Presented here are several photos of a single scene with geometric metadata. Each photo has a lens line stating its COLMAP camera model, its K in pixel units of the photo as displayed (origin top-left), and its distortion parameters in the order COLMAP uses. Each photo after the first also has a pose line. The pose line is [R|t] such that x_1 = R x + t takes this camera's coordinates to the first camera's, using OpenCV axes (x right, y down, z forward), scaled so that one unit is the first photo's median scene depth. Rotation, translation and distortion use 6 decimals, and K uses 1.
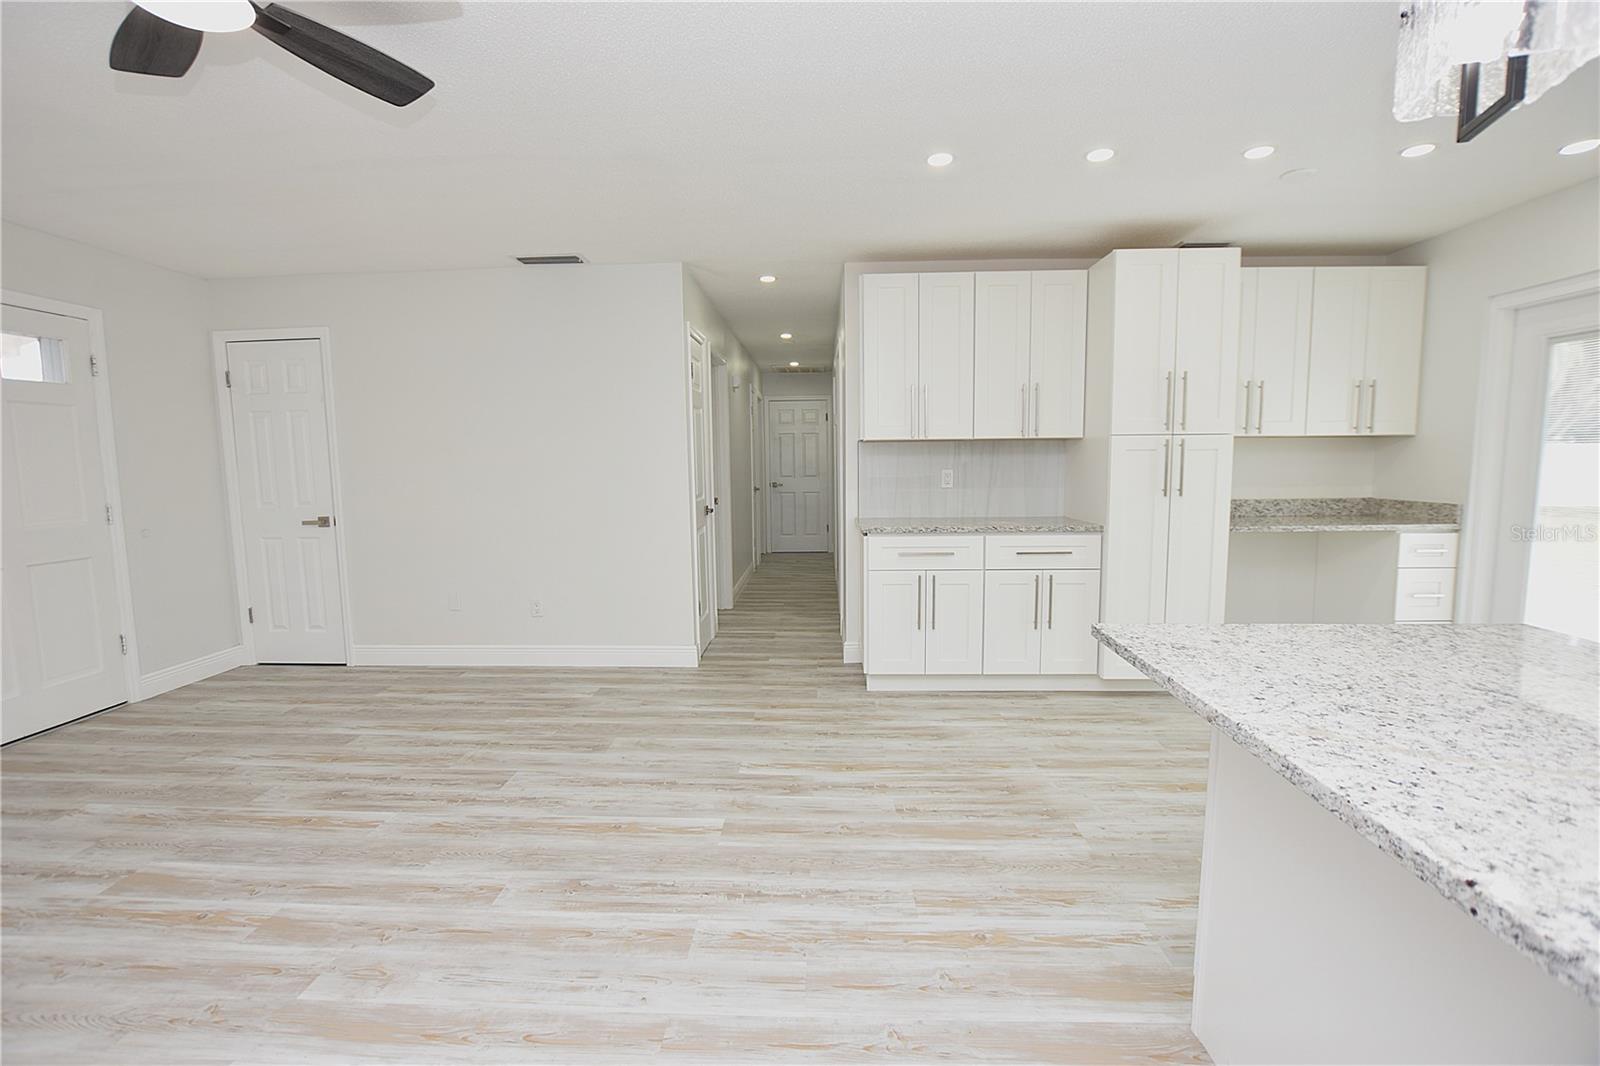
lens RADIAL K [[713.7, 0, 794.4], [0, 713.7, 534.1], [0, 0, 1]] dist [-0.035136, 0.007716]
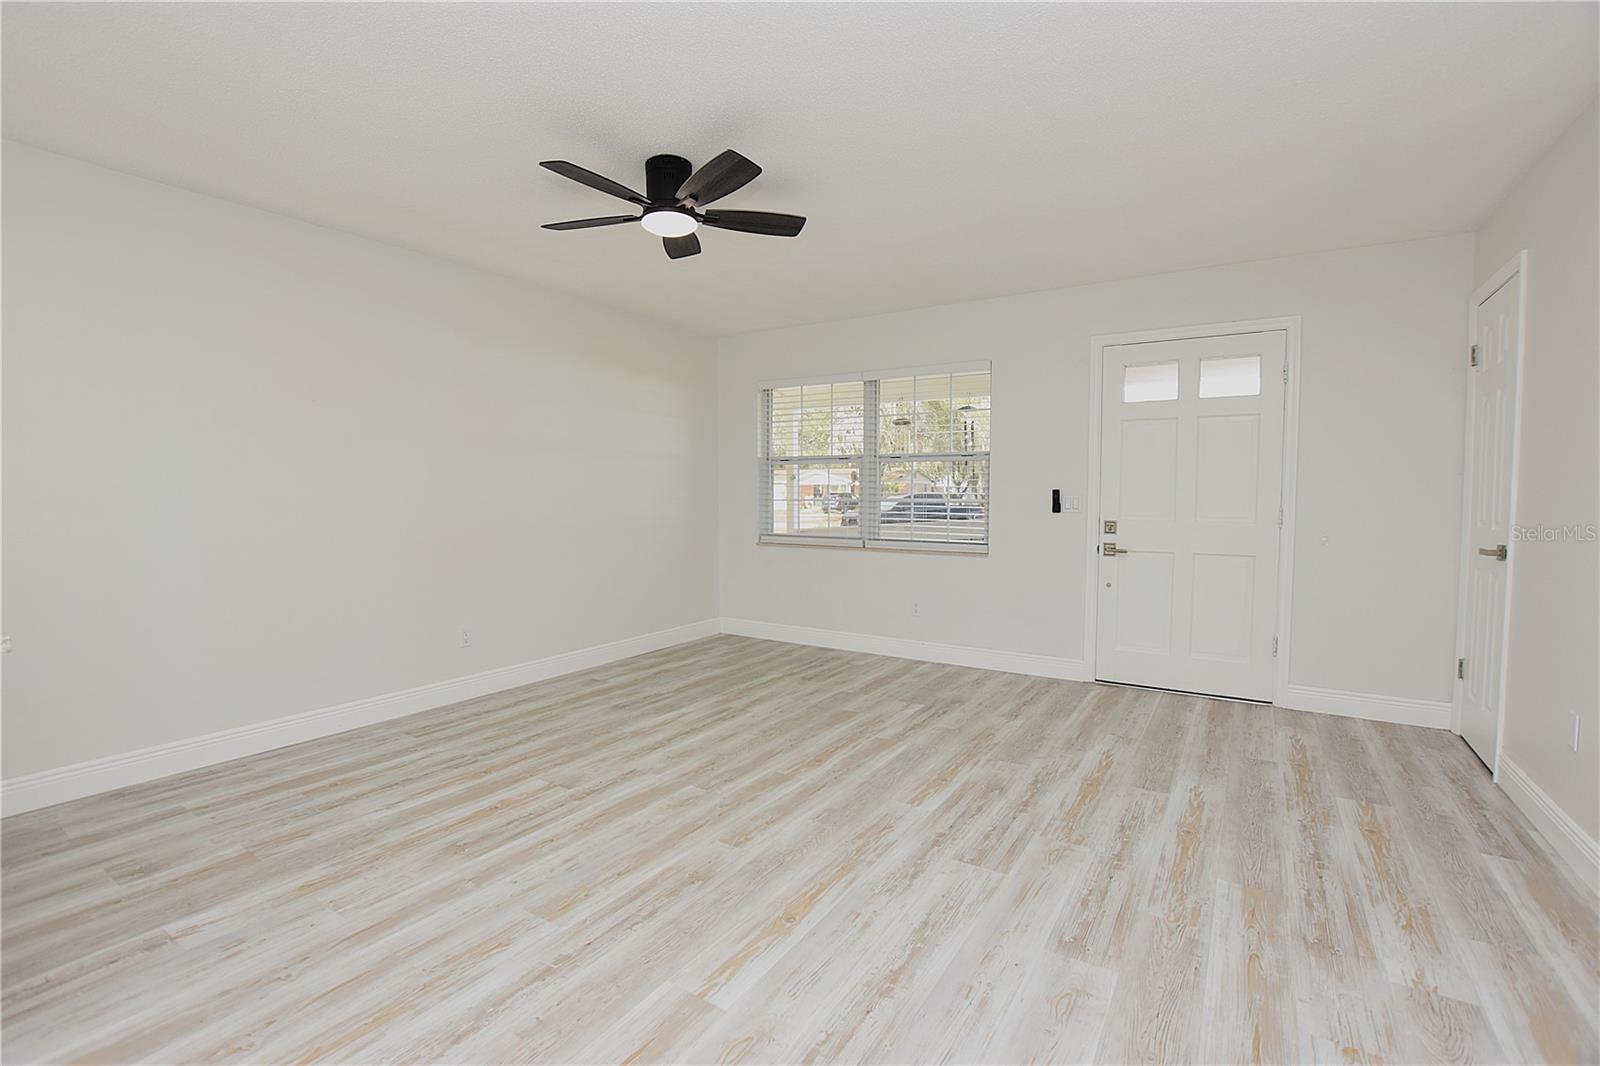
lens RADIAL K [[713.7, 0, 794.4], [0, 713.7, 534.1], [0, 0, 1]] dist [-0.035136, 0.007716]
pose [[-0.506168, 0.061717, -0.860224, 0.262471], [-0.083761, 0.989203, 0.120257, -0.068164], [0.858358, 0.132923, -0.495533, 0.890108]]
